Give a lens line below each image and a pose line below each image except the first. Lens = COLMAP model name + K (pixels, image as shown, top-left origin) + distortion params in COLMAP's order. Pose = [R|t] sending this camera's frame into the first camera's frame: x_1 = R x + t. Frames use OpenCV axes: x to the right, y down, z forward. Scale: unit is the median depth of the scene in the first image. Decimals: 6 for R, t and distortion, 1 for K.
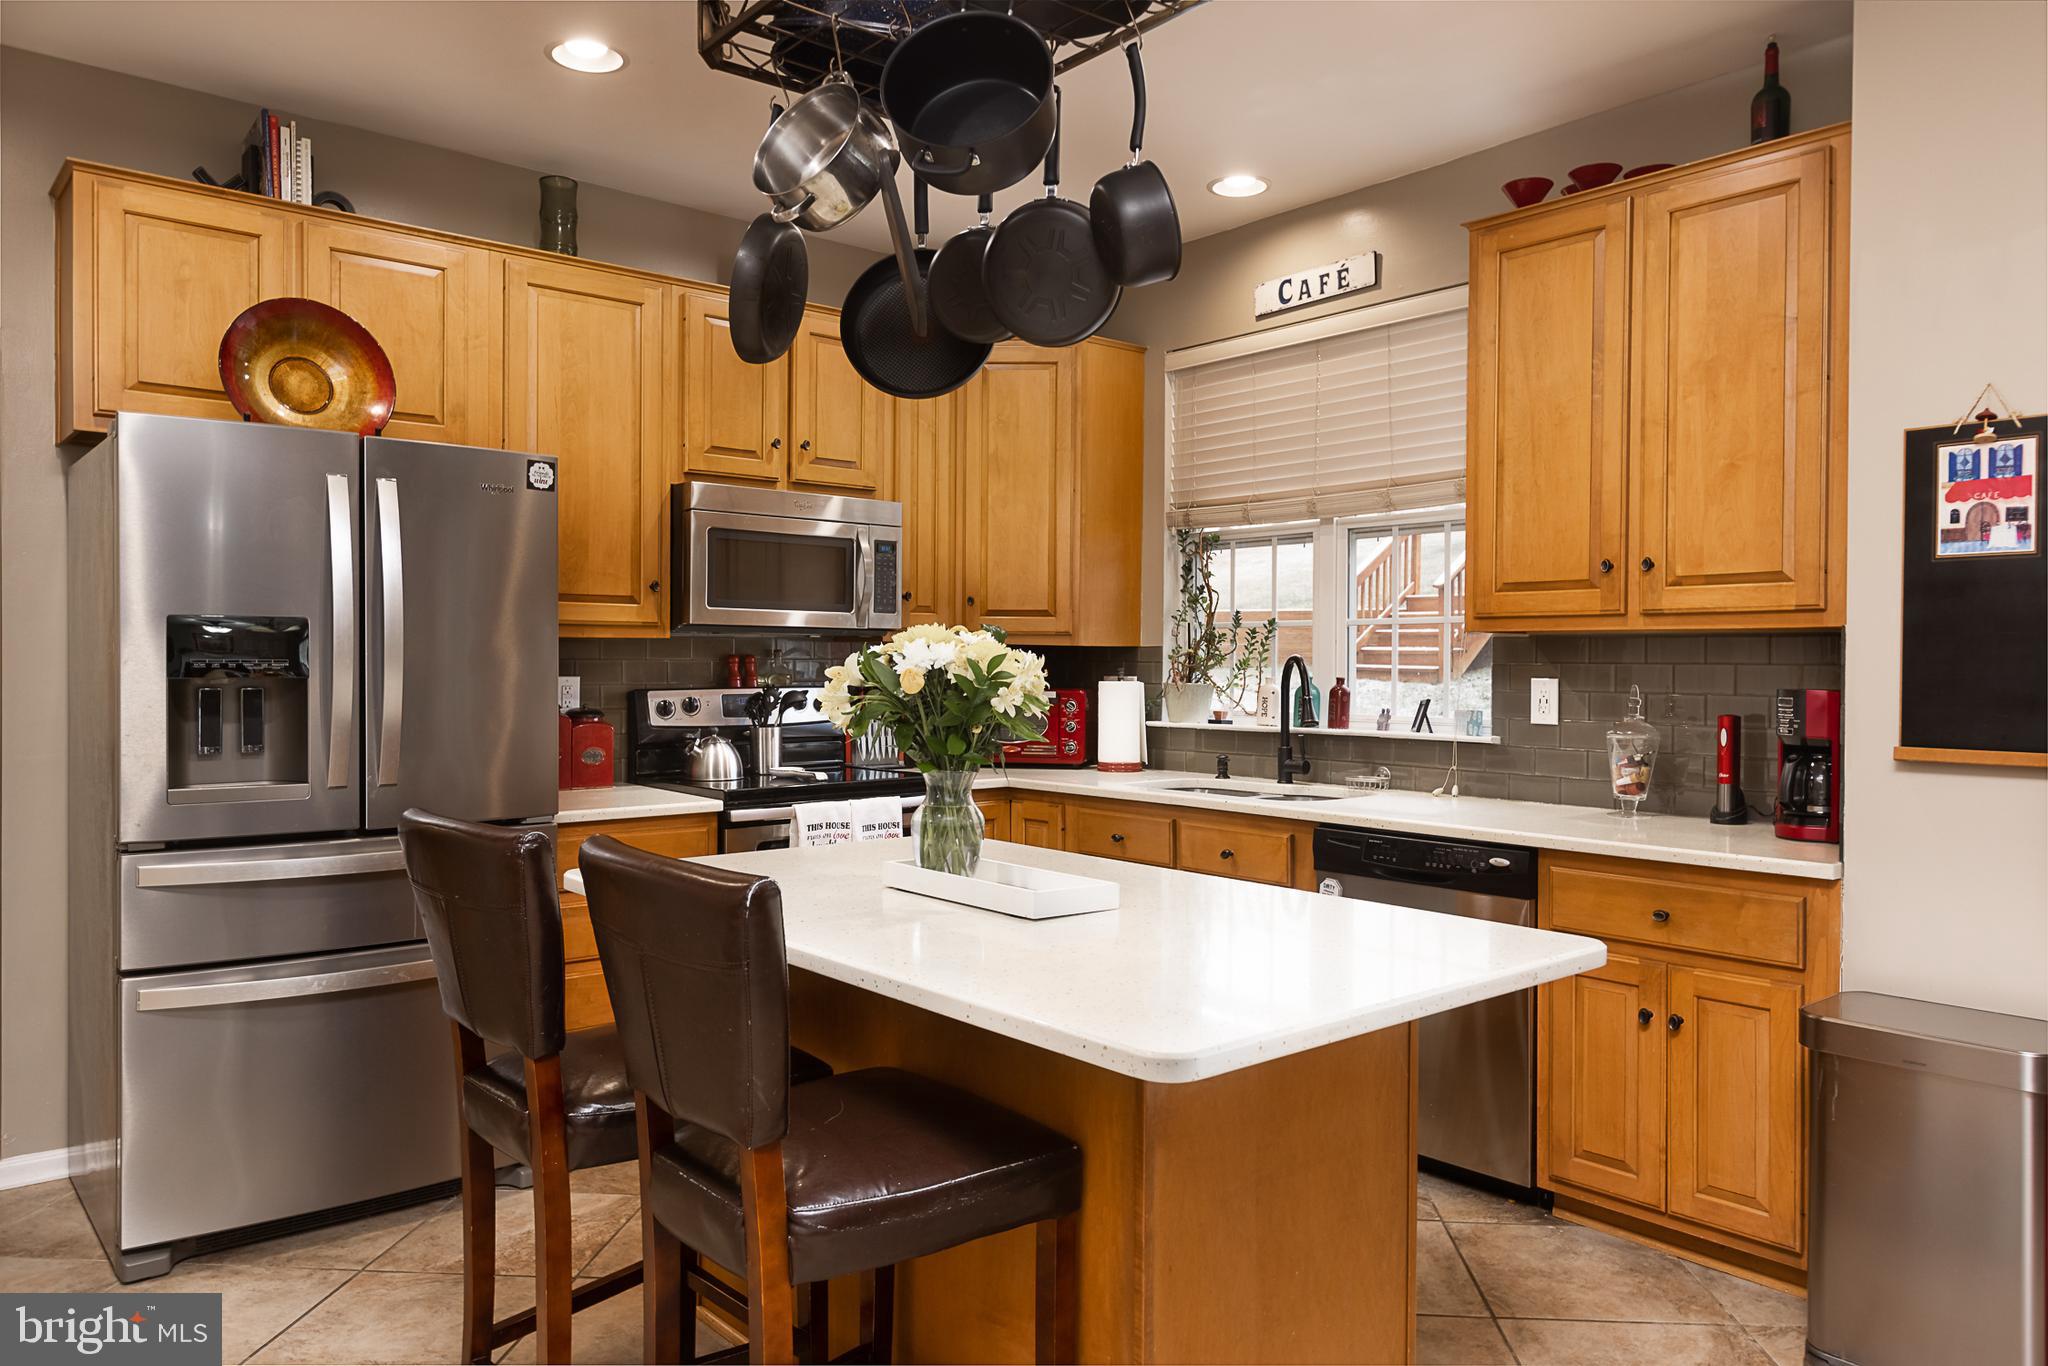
lens RADIAL K [[1401.8, 0, 1024.0], [0, 1401.8, 683.0], [0, 0, 1]] dist [-0.002946, -0.001013]
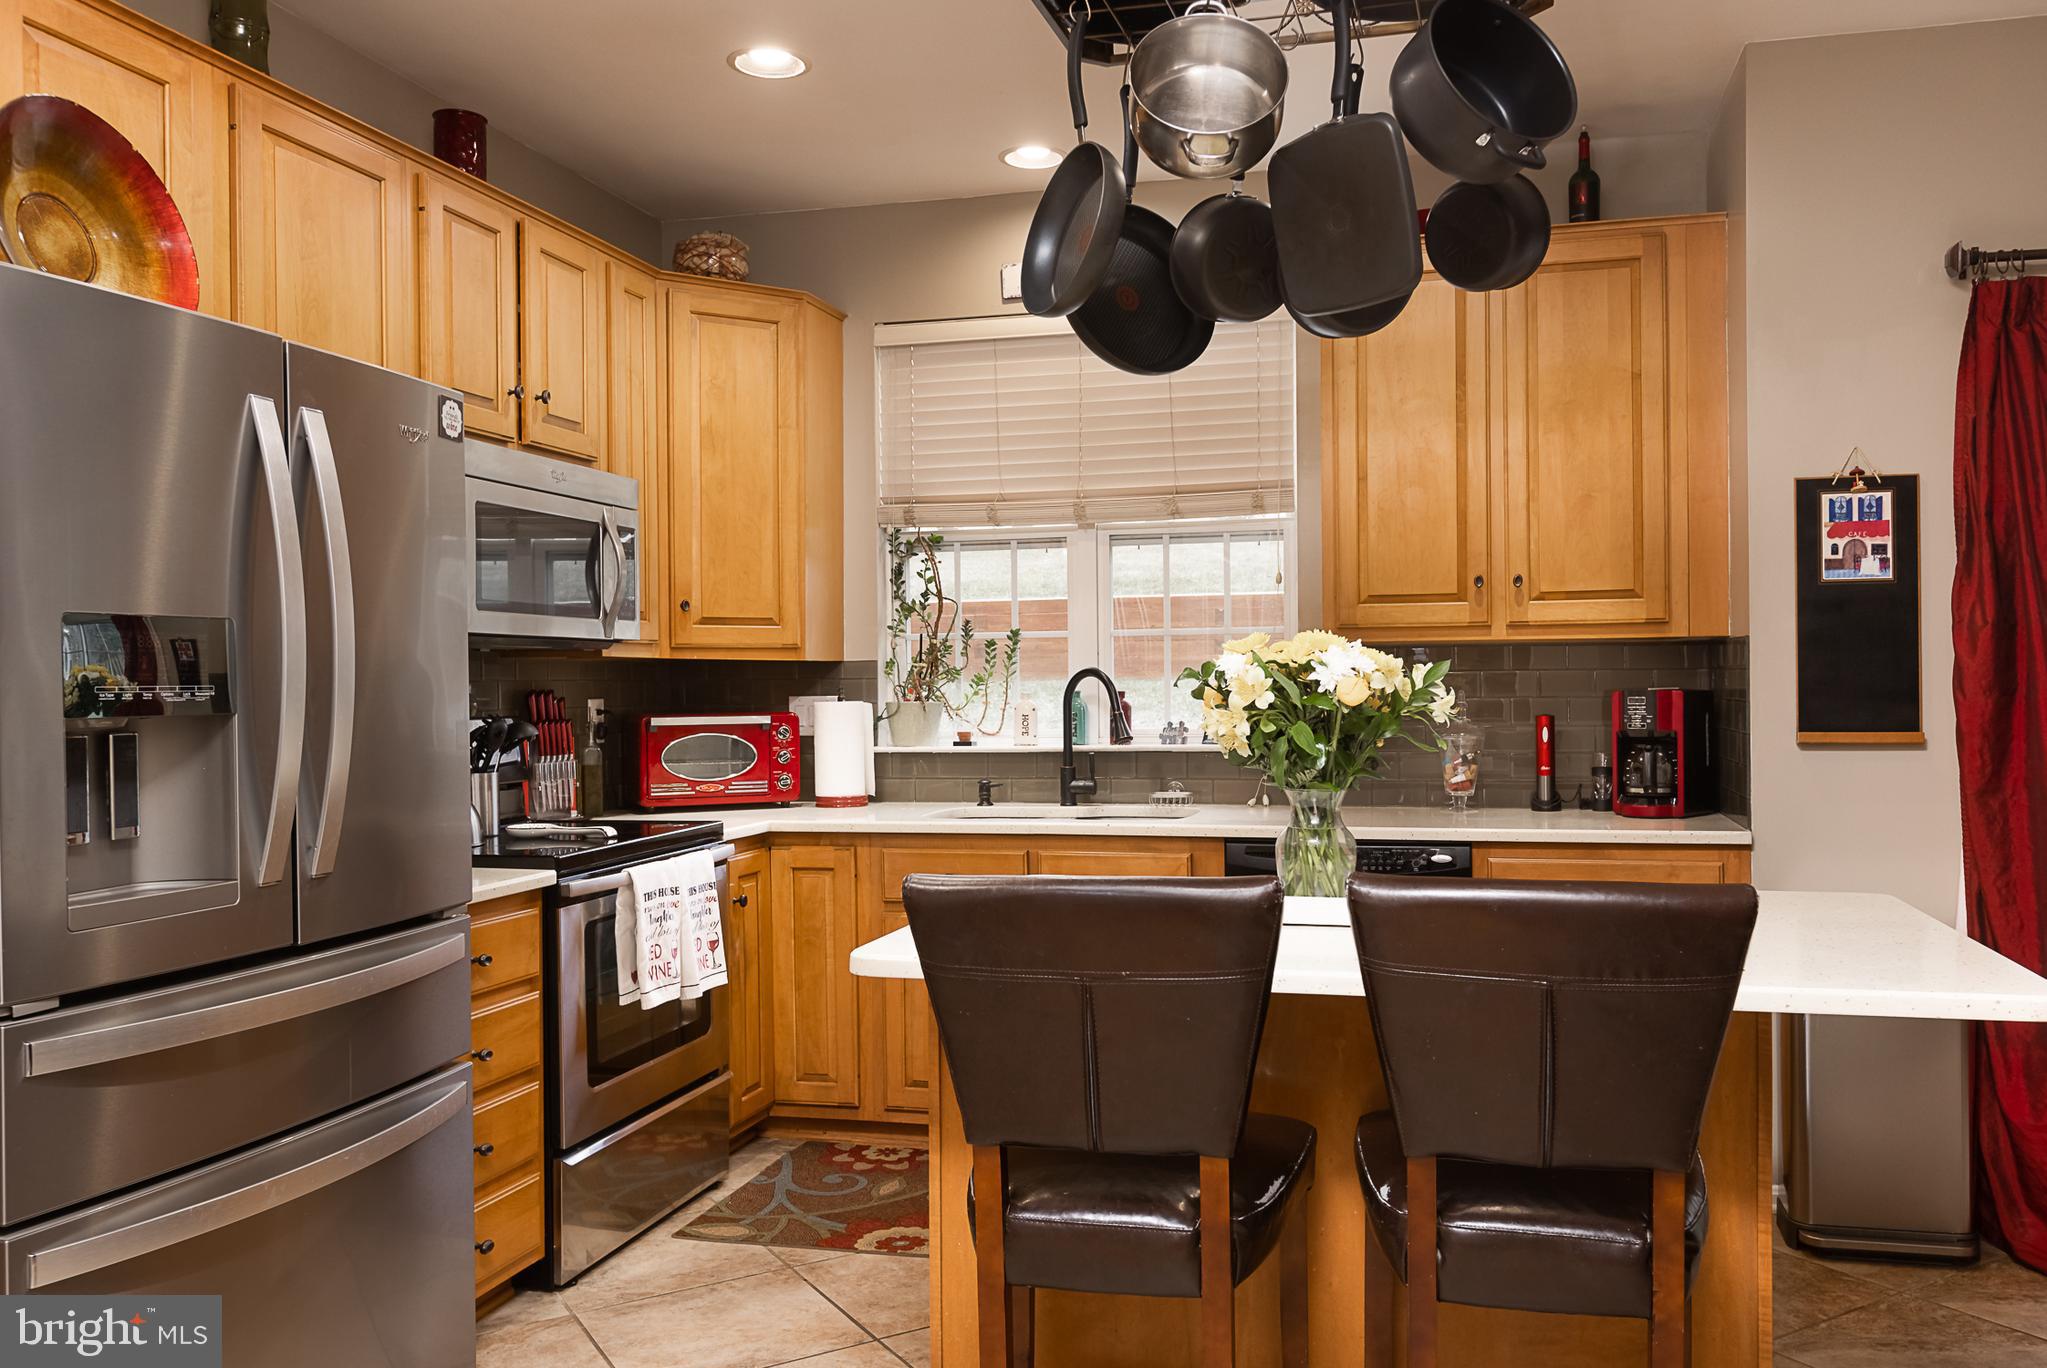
lens RADIAL K [[1597.9, 0, 1088.6], [0, 1597.9, 695.3], [0, 0, 1]] dist [-0.001780, -0.000137]
pose [[0.808823, -0.020324, 0.587701, -0.505080], [0.024190, 0.999707, 0.001282, -0.003304], [-0.587554, 0.013180, 0.809077, 0.155356]]
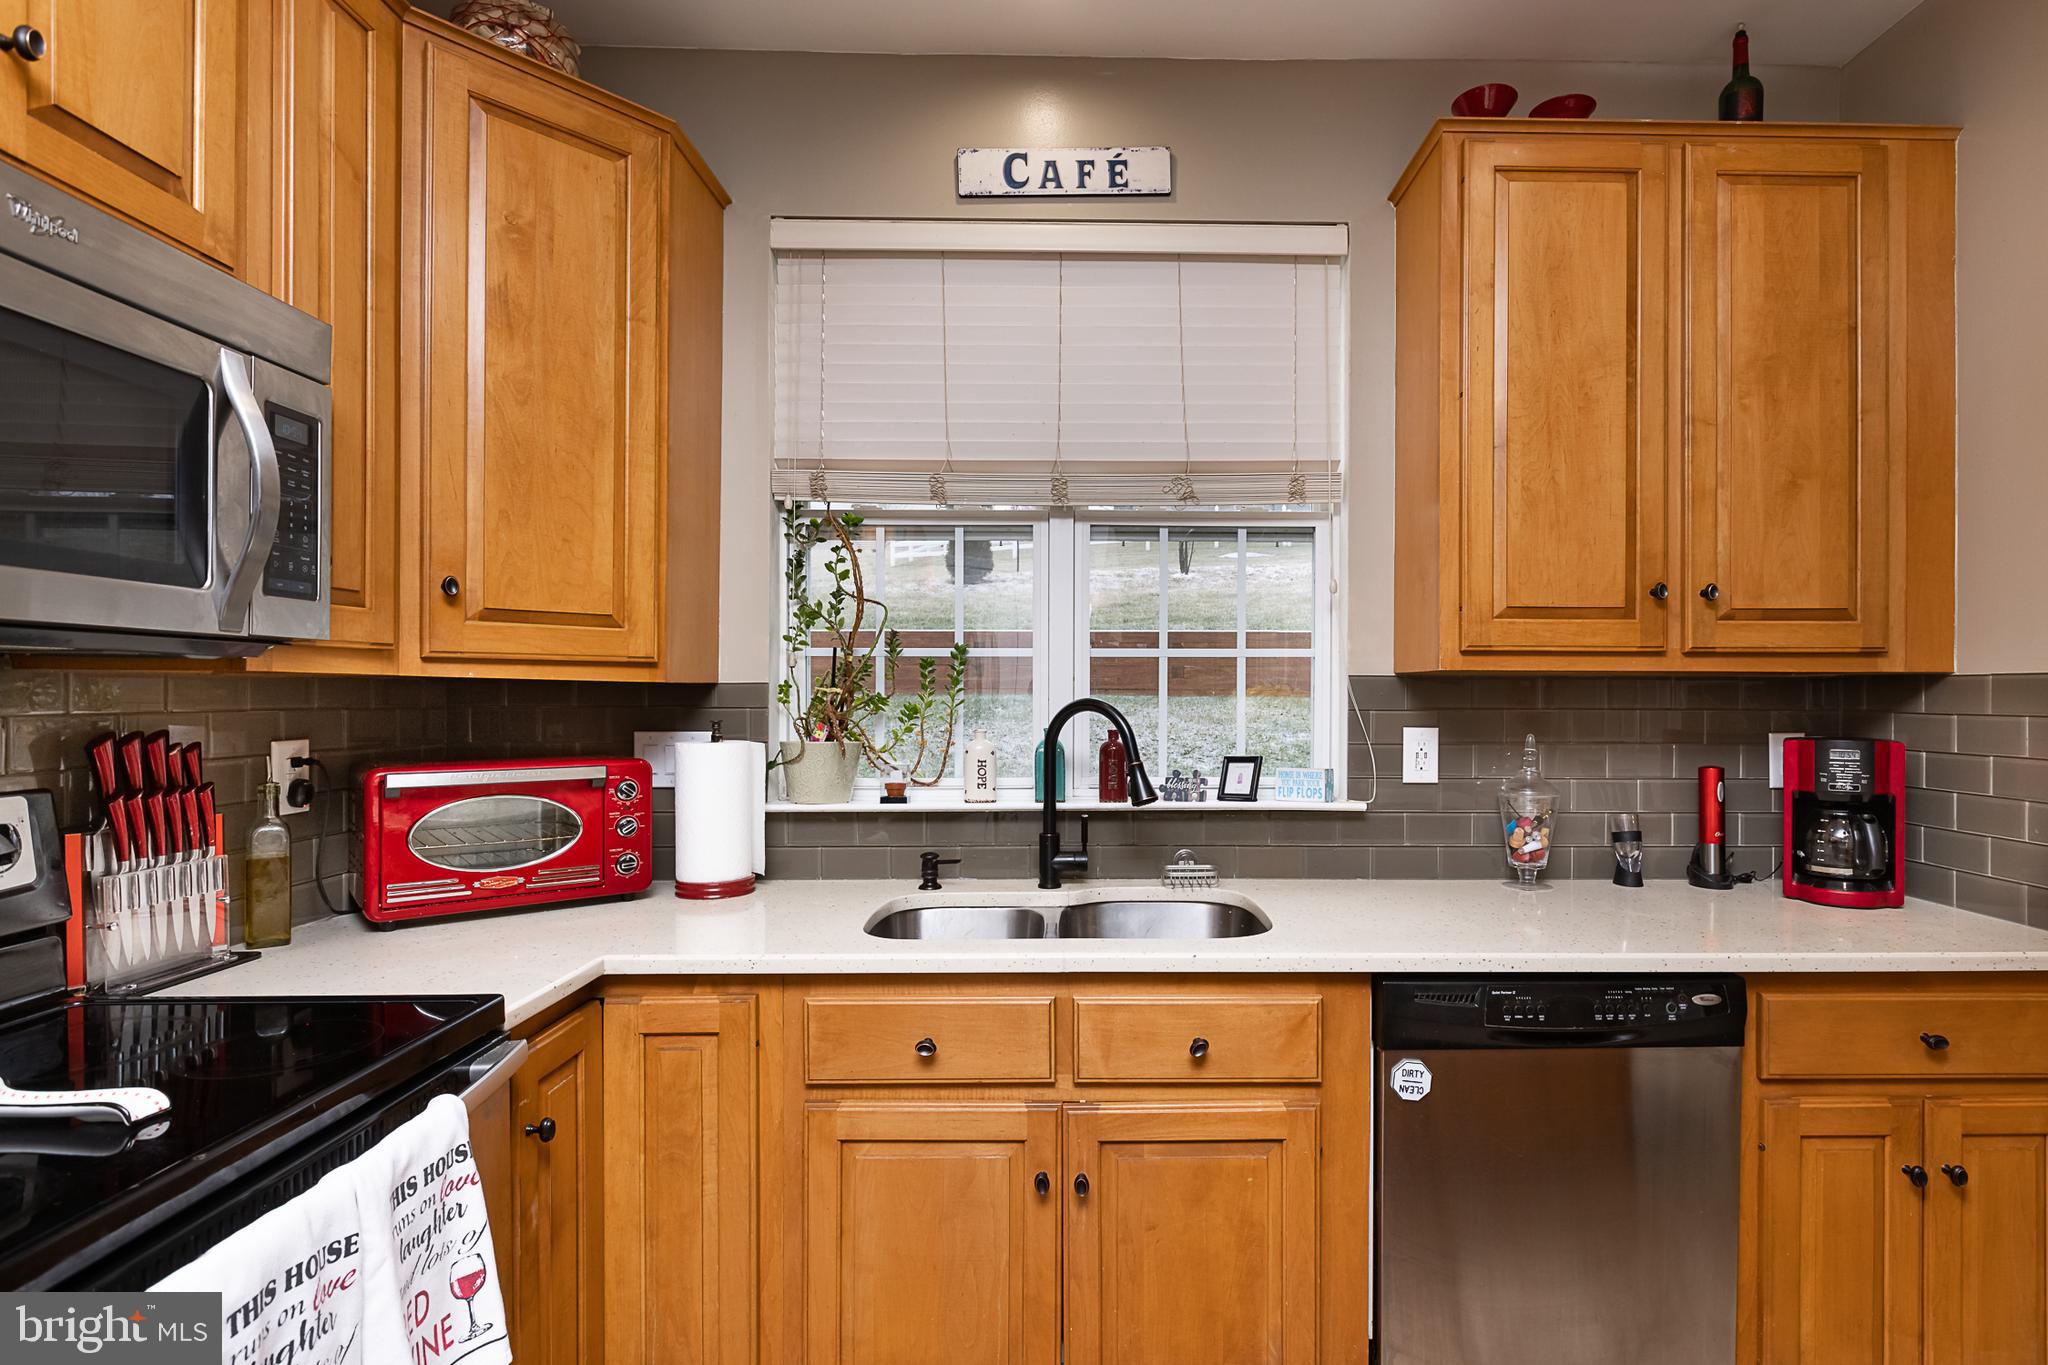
lens RADIAL K [[1017.5, 0, 1104.2], [0, 1017.5, 696.8], [0, 0, 1]] dist [-0.001152, 0.000566]
pose [[0.629570, -0.008157, 0.776901, -0.213937], [0.011952, 0.999928, 0.000813, -0.024596], [-0.776852, 0.008774, 0.629622, 0.790426]]
